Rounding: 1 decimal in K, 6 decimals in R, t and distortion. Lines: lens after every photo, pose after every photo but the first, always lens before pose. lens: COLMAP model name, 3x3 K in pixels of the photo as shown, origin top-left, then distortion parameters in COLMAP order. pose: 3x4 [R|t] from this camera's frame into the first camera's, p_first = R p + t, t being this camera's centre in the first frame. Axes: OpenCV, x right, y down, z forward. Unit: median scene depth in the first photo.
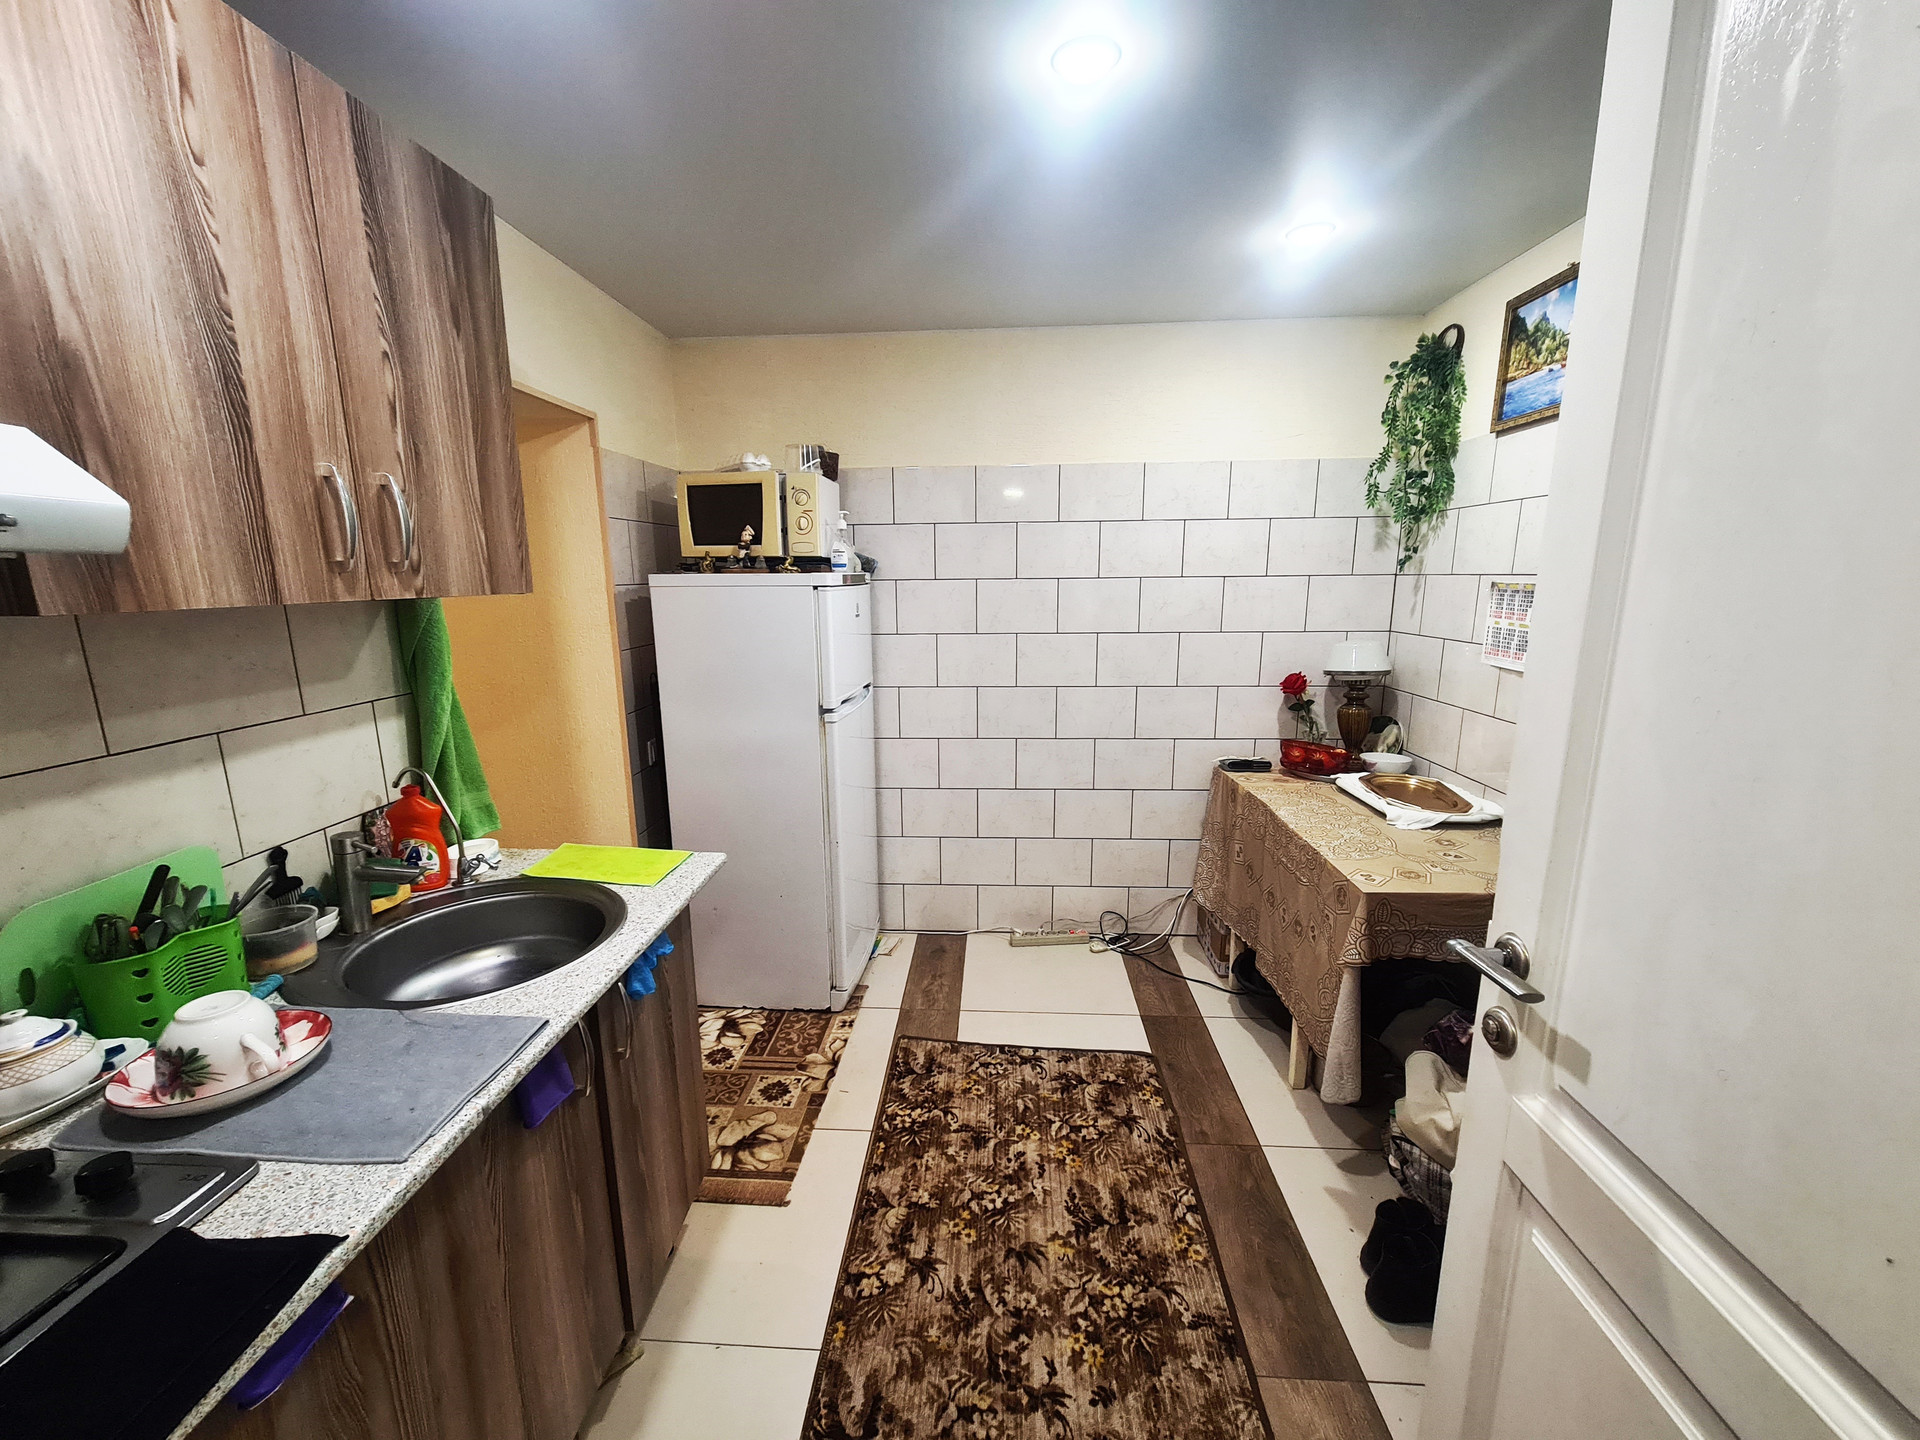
lens RADIAL K [[784.2, 0, 942.2], [0, 784.2, 736.4], [0, 0, 1]] dist [-0.002134, -0.000312]
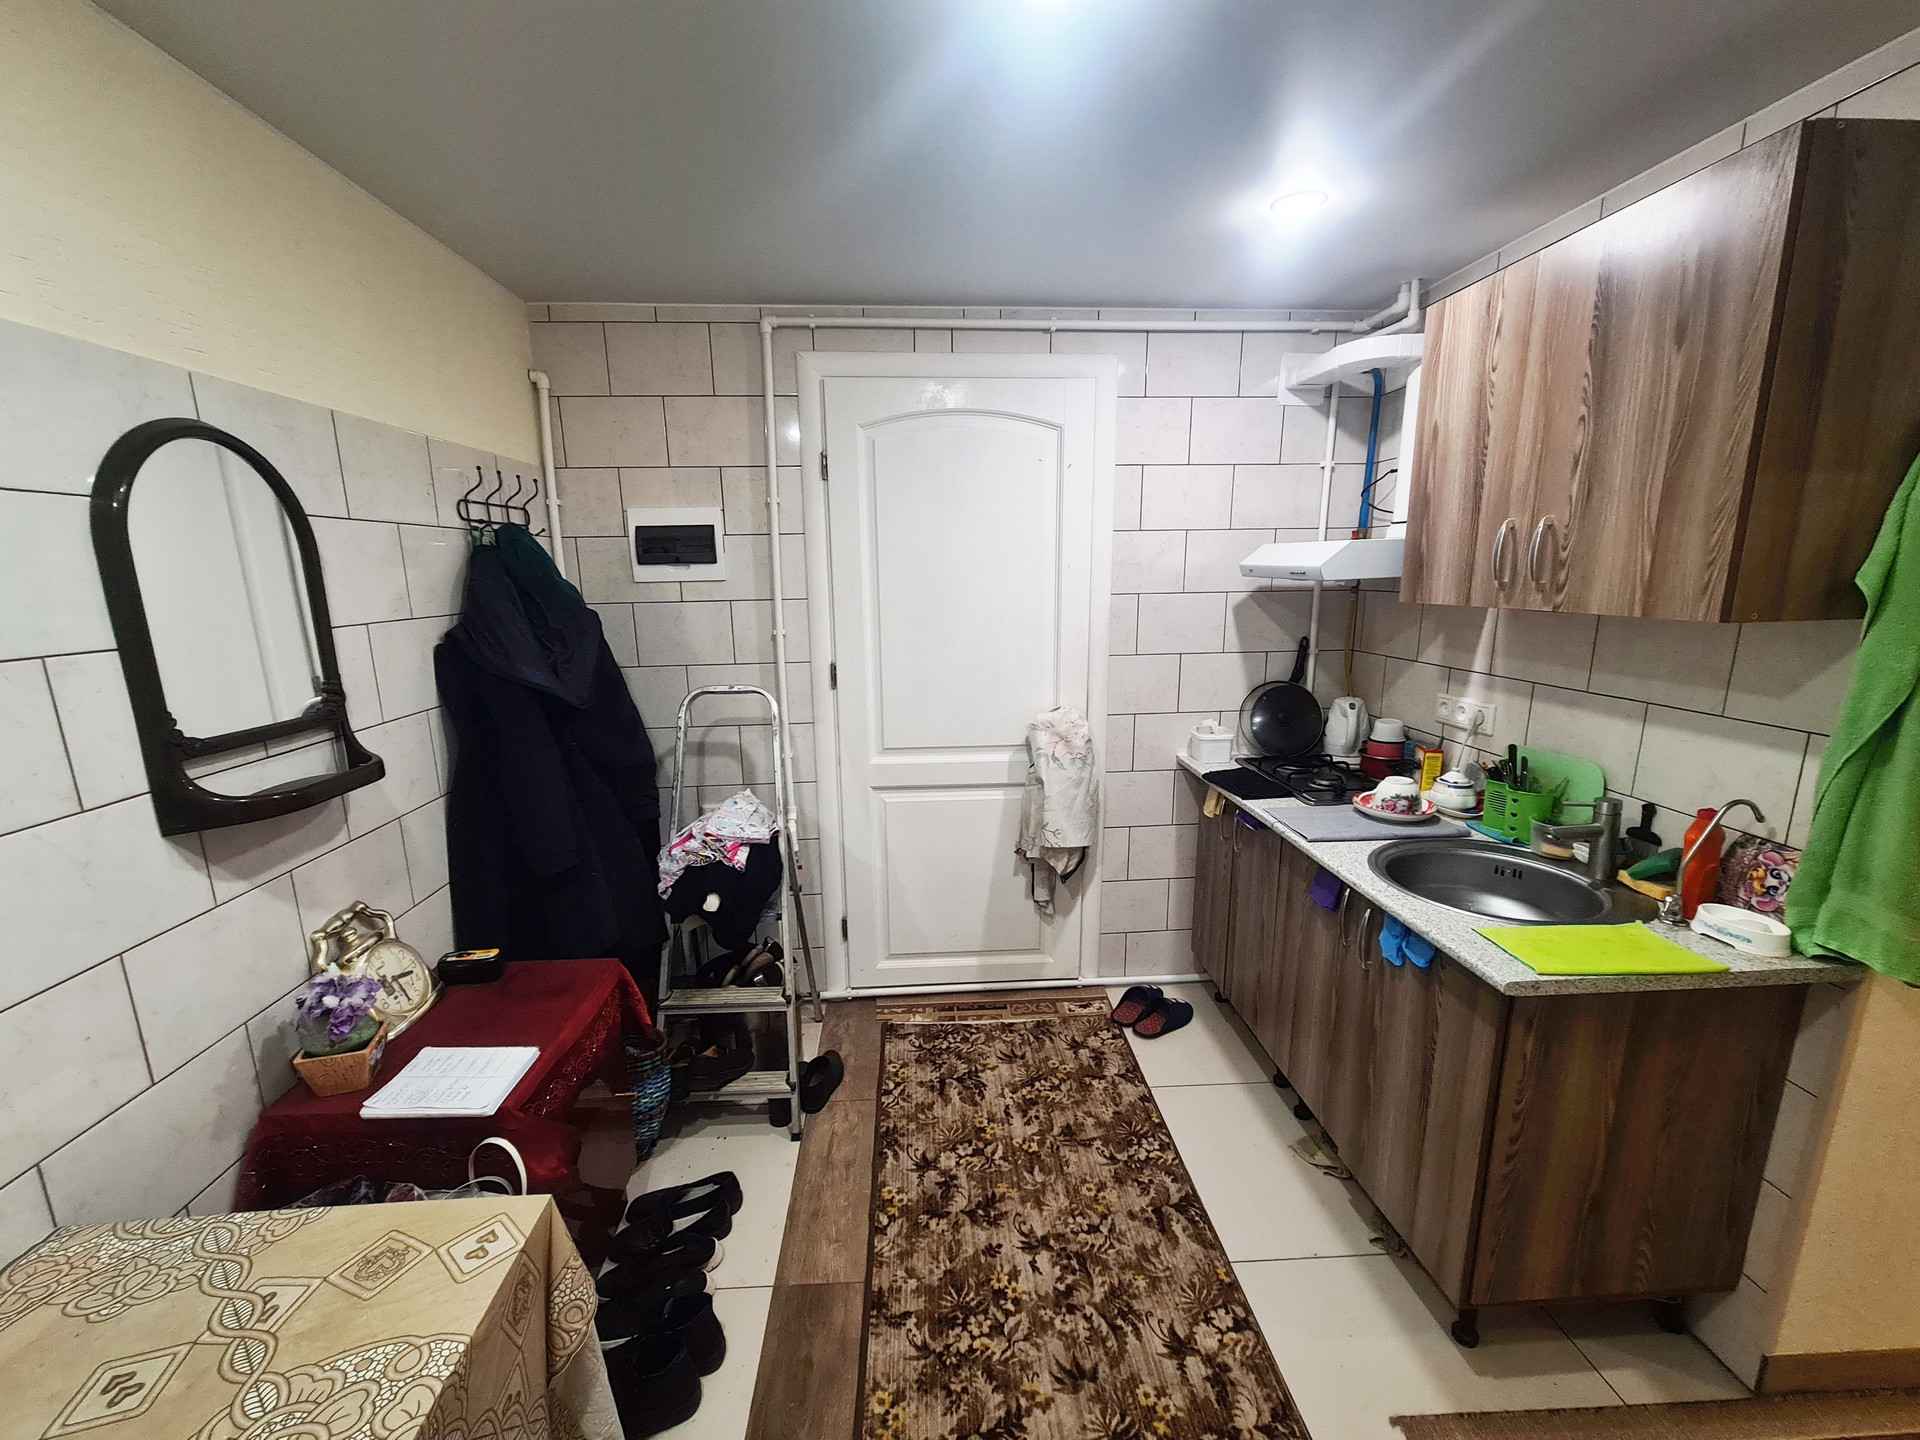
lens RADIAL K [[789.6, 0, 946.9], [0, 789.6, 740.6], [0, 0, 1]] dist [0.000414, 0.000247]
pose [[-0.992332, 0.049889, -0.113081, 0.345494], [-0.000573, 0.913050, 0.407848, -0.391785], [0.123596, 0.404785, -0.906020, 1.644019]]
